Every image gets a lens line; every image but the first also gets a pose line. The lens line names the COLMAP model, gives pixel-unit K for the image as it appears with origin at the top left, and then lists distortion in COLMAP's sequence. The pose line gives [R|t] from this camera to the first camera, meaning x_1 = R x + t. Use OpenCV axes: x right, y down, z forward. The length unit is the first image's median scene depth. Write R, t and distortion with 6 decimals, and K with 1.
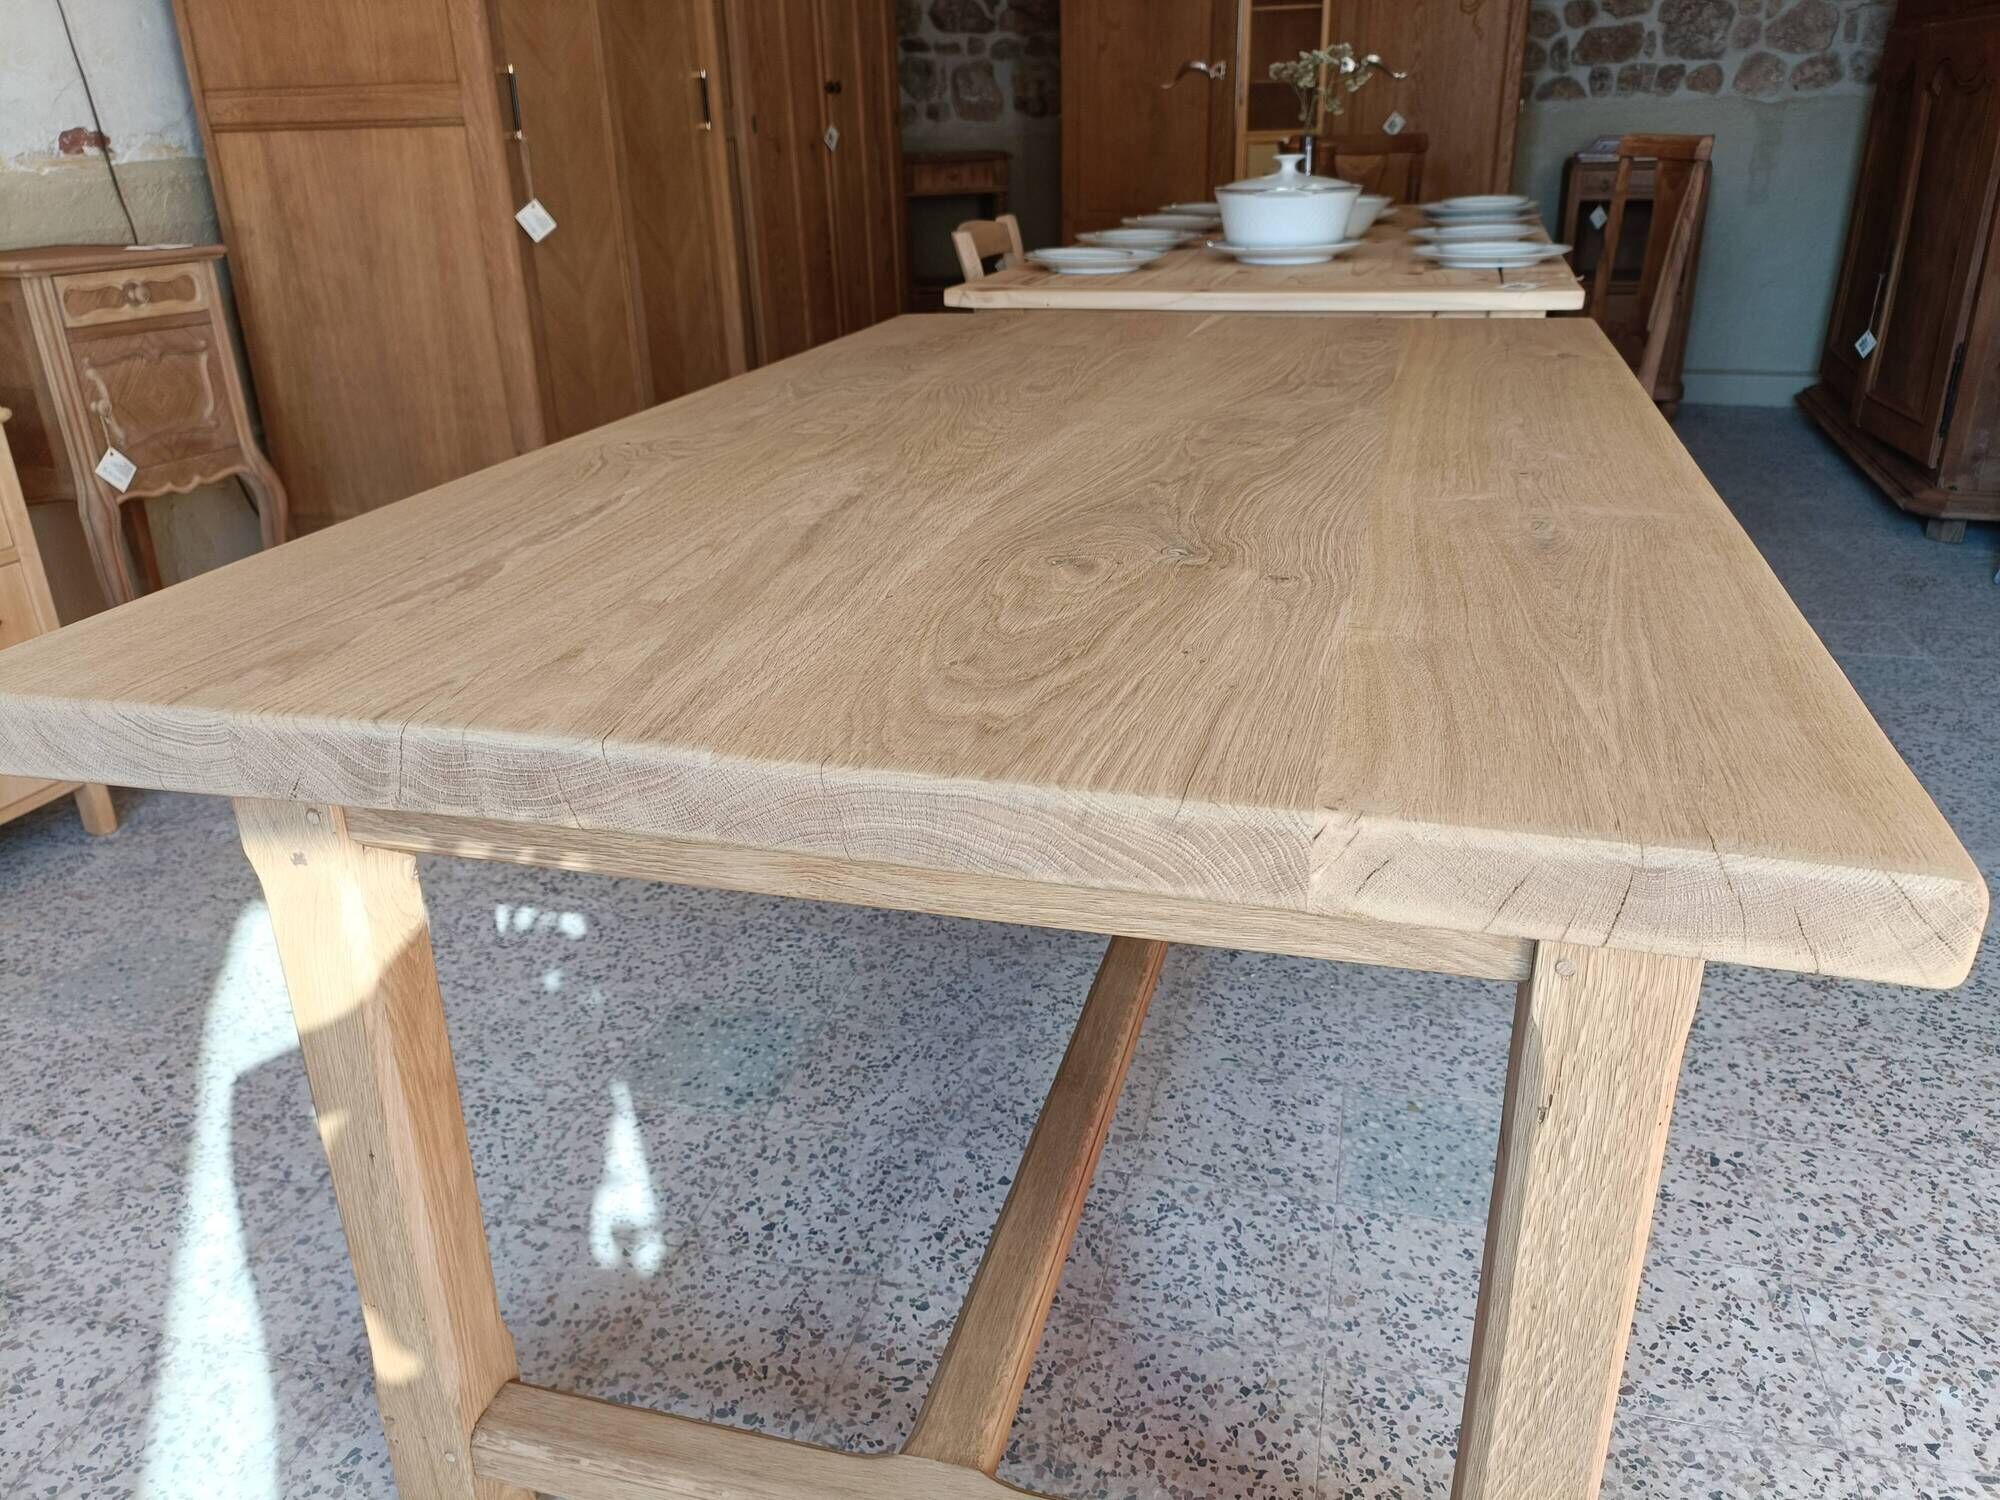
lens RADIAL K [[1467.3, 0, 996.3], [0, 1467.3, 761.0], [0, 0, 1]] dist [0.045469, -0.040638]
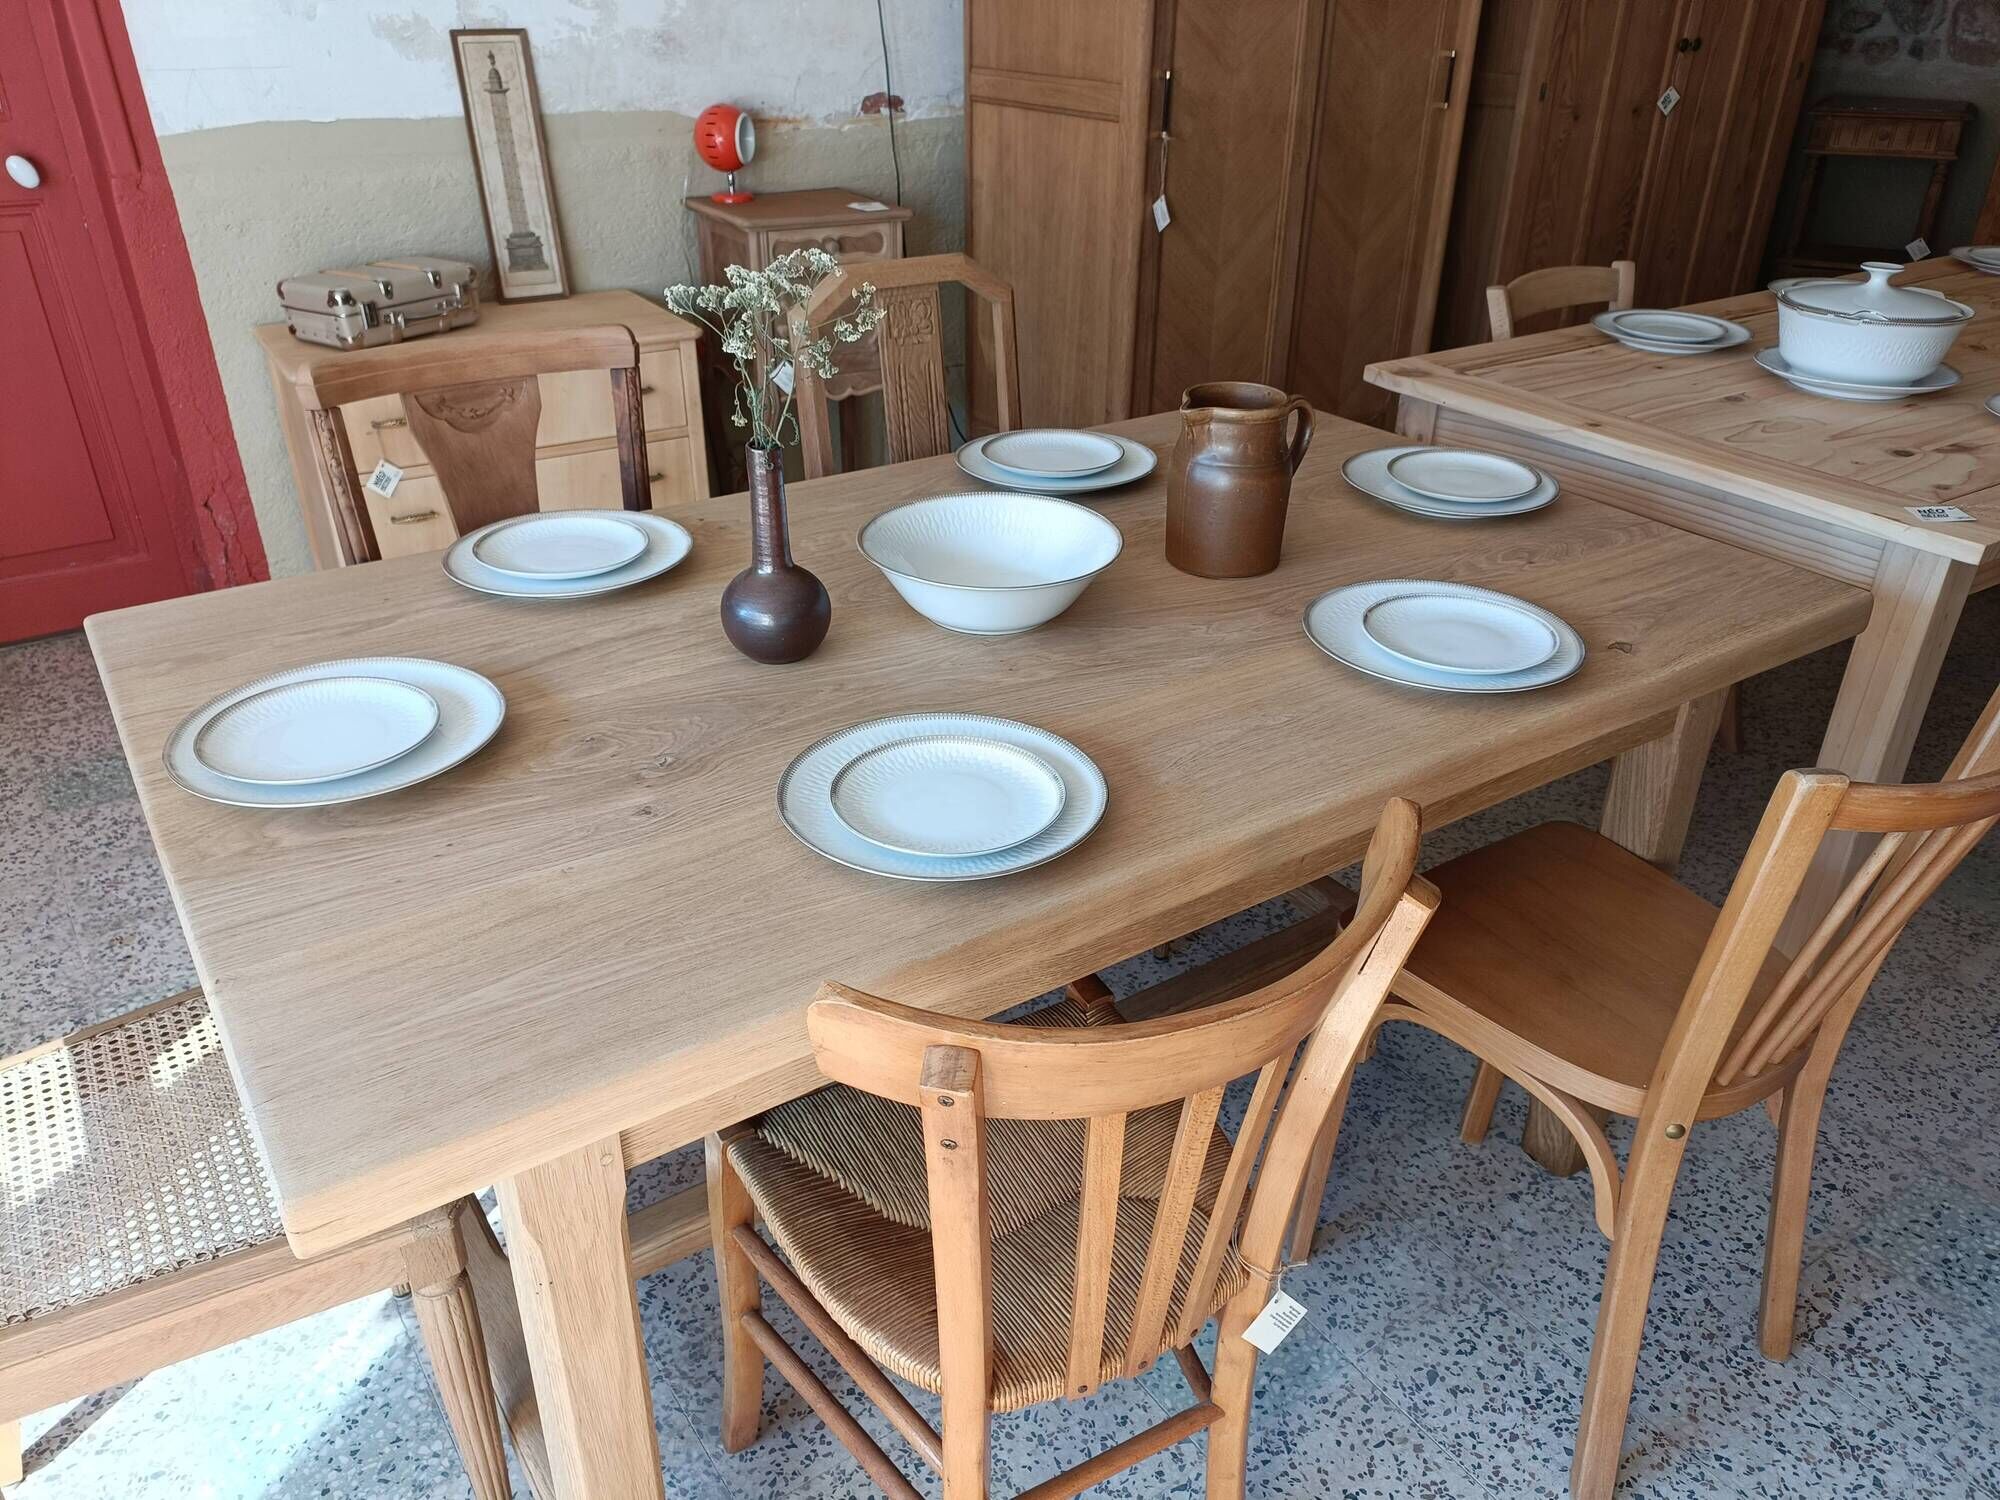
lens RADIAL K [[1467.3, 0, 994.5], [0, 1467.3, 760.7], [0, 0, 1]] dist [0.045469, -0.040638]
pose [[0.757863, 0.343857, -0.554442, 0.601864], [-0.284218, 0.938961, 0.193833, -0.268694], [0.587250, 0.010683, 0.809335, 0.055221]]
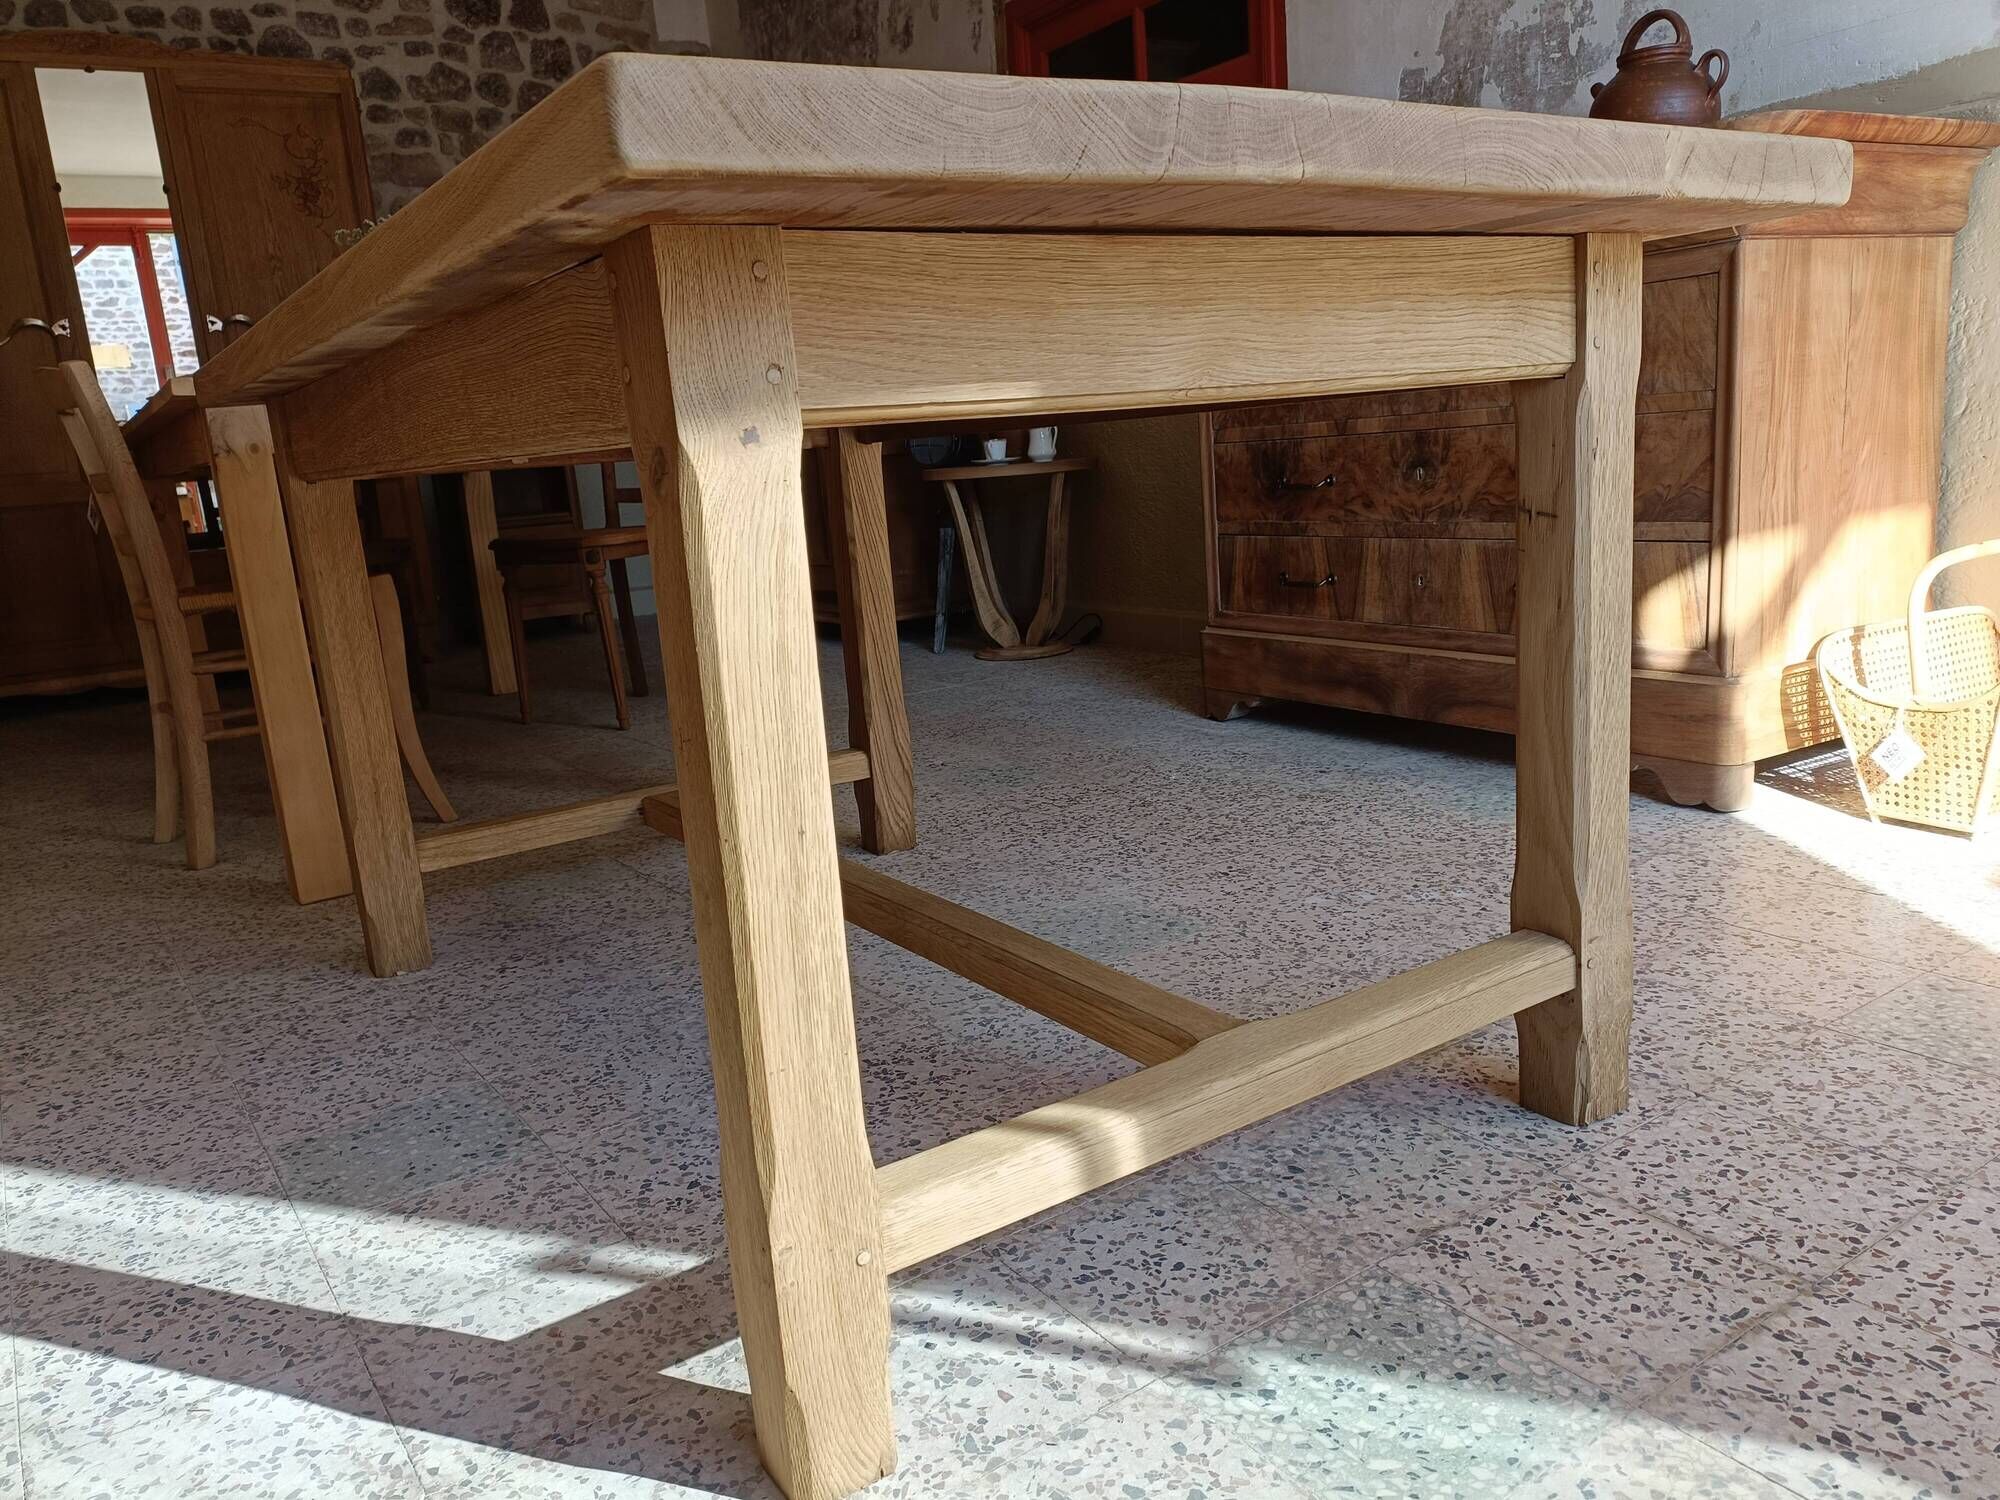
lens RADIAL K [[1467.3, 0, 993.2], [0, 1467.3, 757.6], [0, 0, 1]] dist [0.045469, -0.040638]
pose [[0.657175, -0.185641, 0.730519, -0.570618], [0.355956, 0.930747, -0.083694, 0.200239], [-0.664392, 0.315034, 0.677744, 0.202816]]
